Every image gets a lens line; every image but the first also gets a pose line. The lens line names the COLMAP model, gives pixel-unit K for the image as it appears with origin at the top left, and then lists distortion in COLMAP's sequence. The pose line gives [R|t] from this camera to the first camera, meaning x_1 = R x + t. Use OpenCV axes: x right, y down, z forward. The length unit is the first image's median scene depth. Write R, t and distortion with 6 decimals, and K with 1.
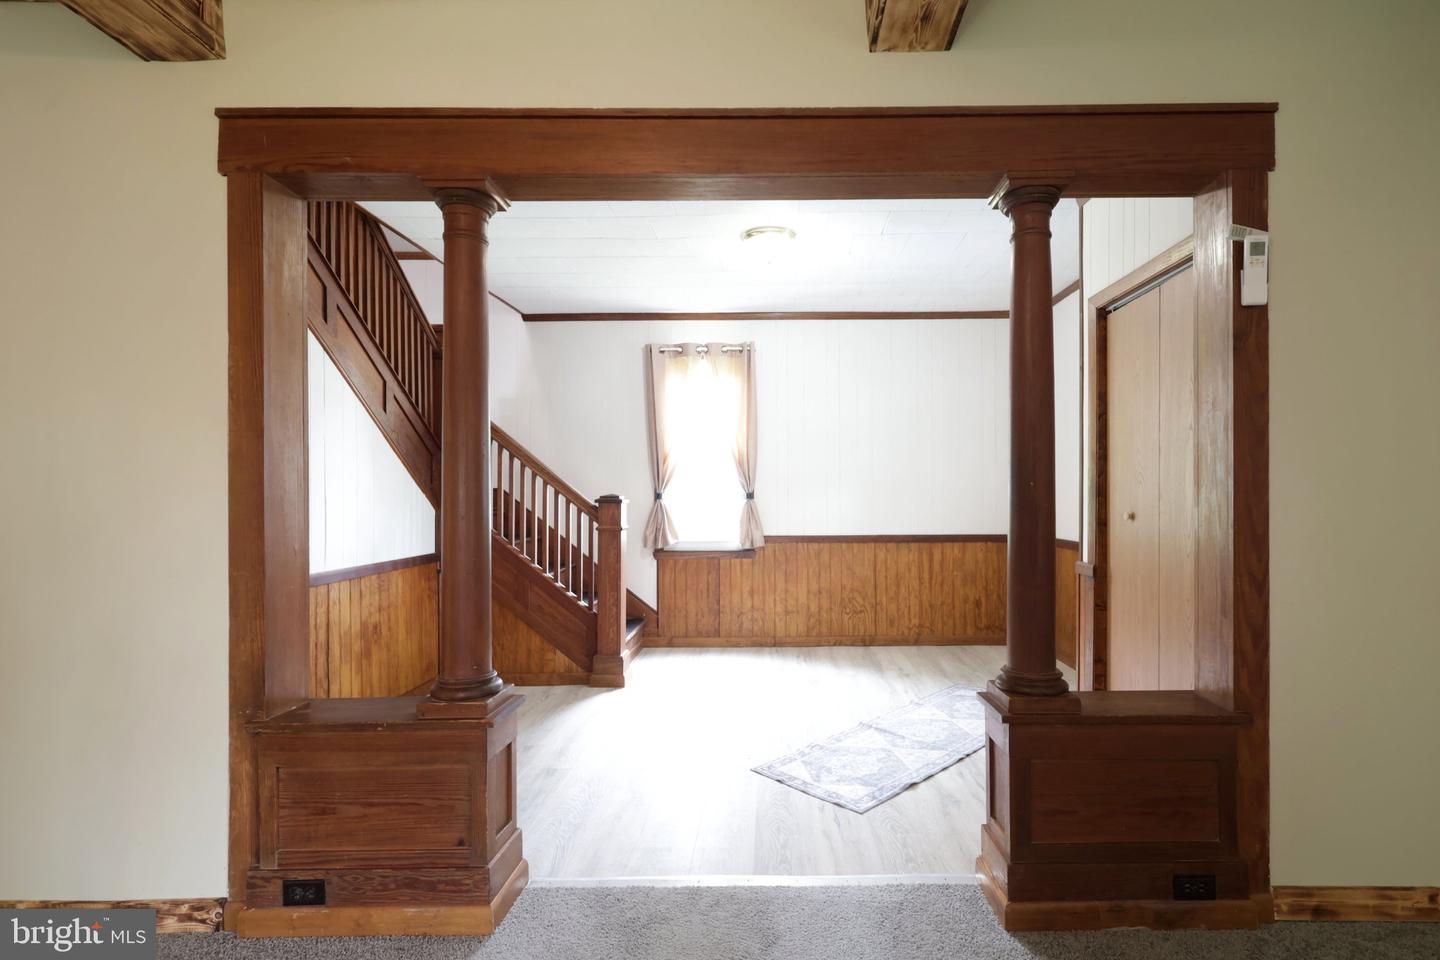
lens RADIAL K [[680.3, 0, 772.2], [0, 680.3, 496.5], [0, 0, 1]] dist [0.000442, 0.001242]
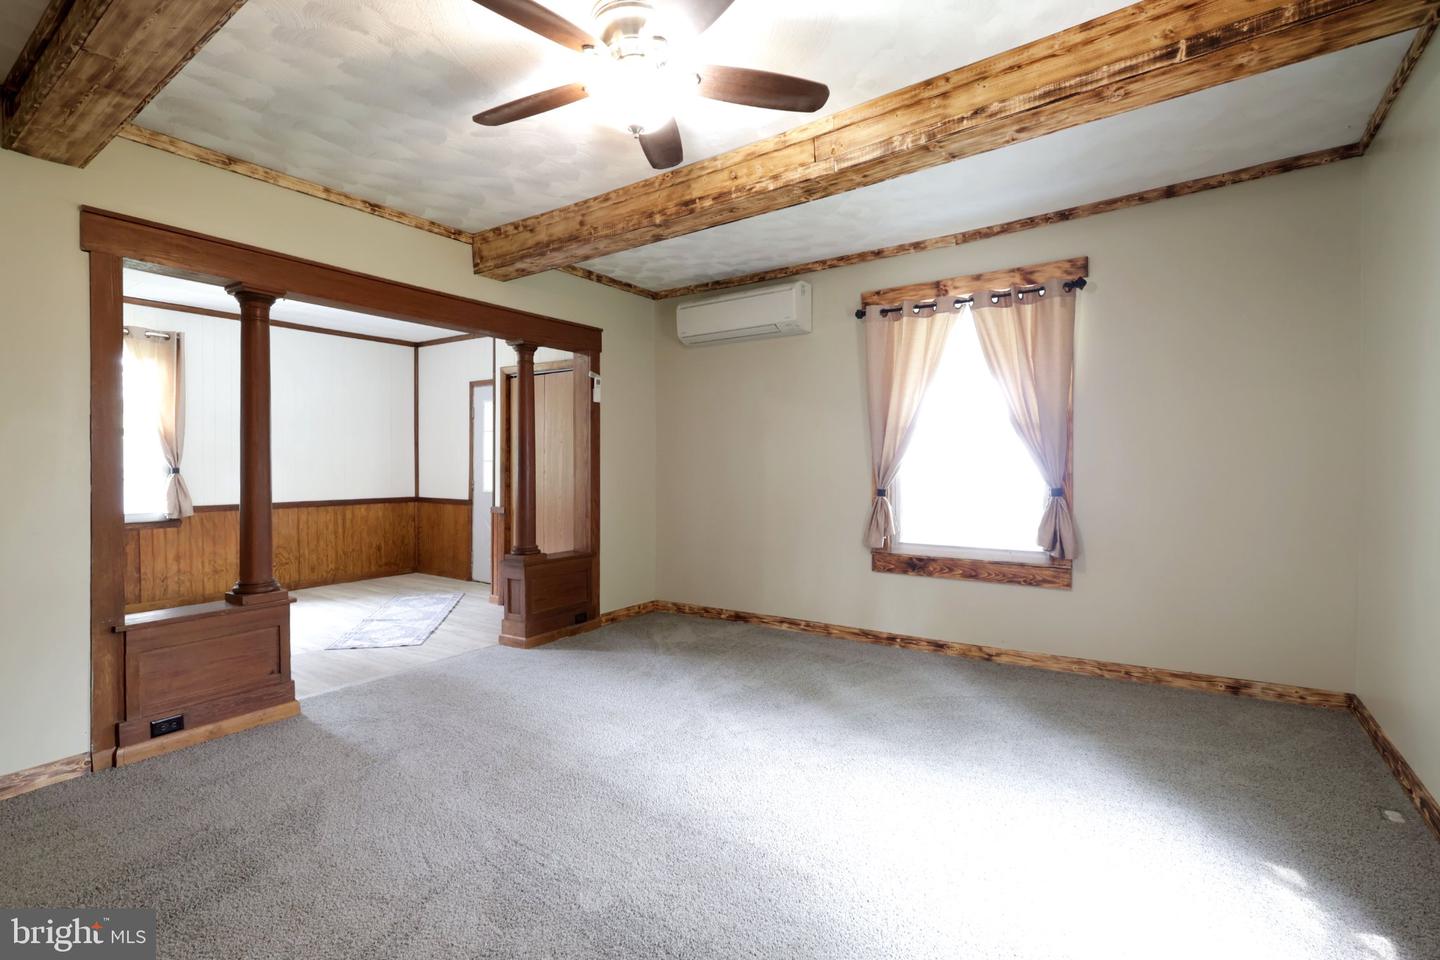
lens RADIAL K [[680.3, 0, 724.9], [0, 680.3, 471.5], [0, 0, 1]] dist [0.000442, 0.001242]
pose [[0.558858, -0.003490, 0.829256, -0.659535], [-0.003223, 0.999974, 0.006380, -0.012600], [-0.829257, -0.006238, 0.558833, -0.495064]]
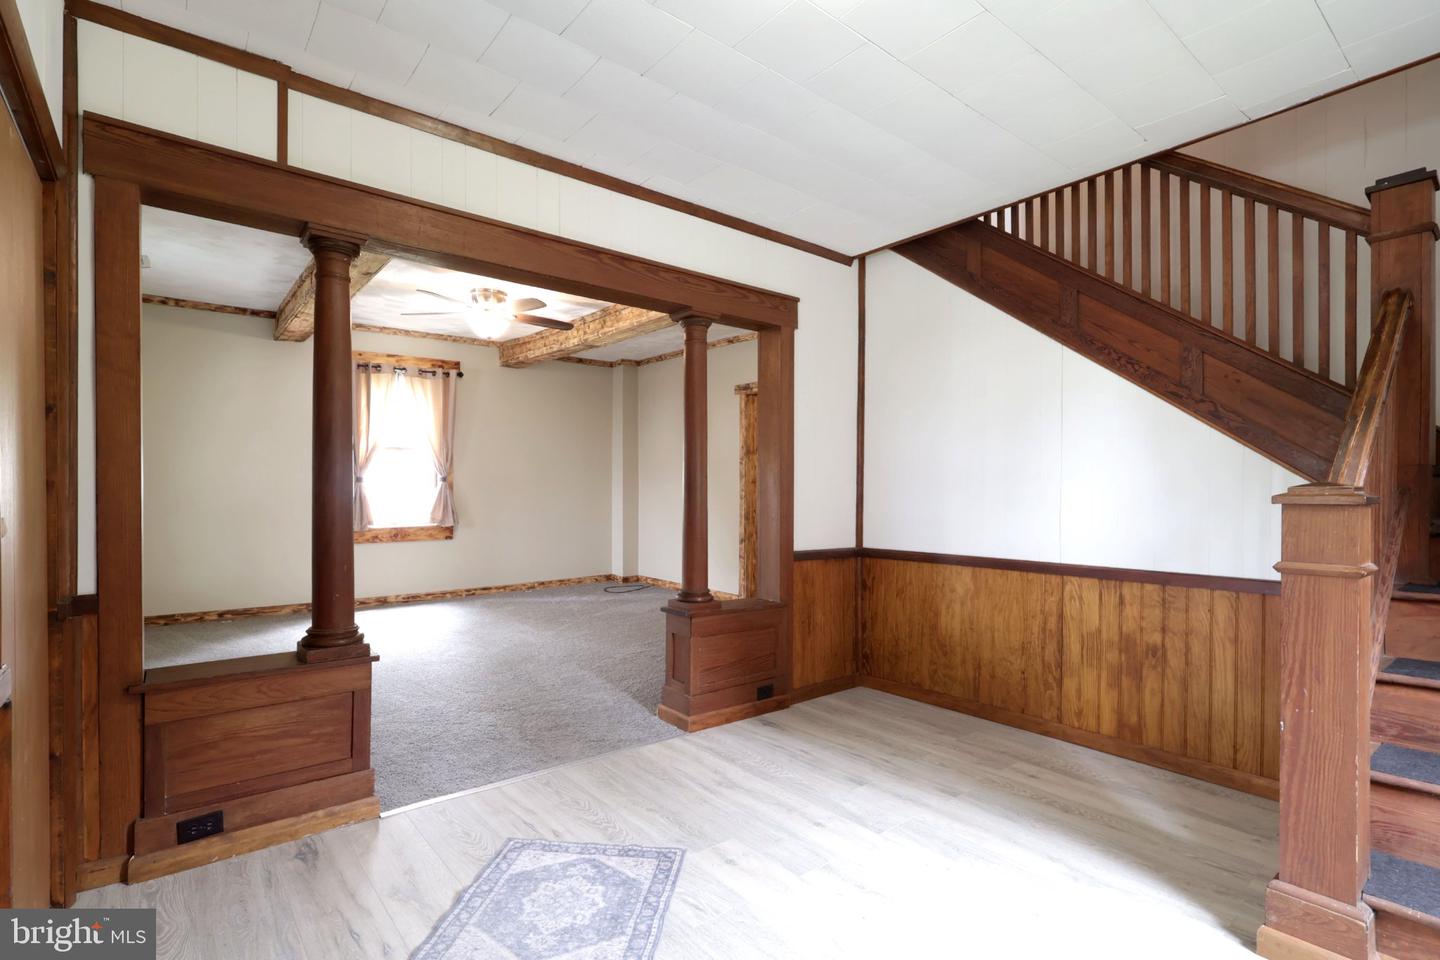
lens RADIAL K [[680.3, 0, 719.5], [0, 680.3, 490.1], [0, 0, 1]] dist [0.000442, 0.001242]
pose [[-0.770432, 0.000733, -0.637522, 0.352618], [-0.000051, 0.999999, 0.001211, -0.000723], [0.637522, 0.000966, -0.770431, 1.331623]]
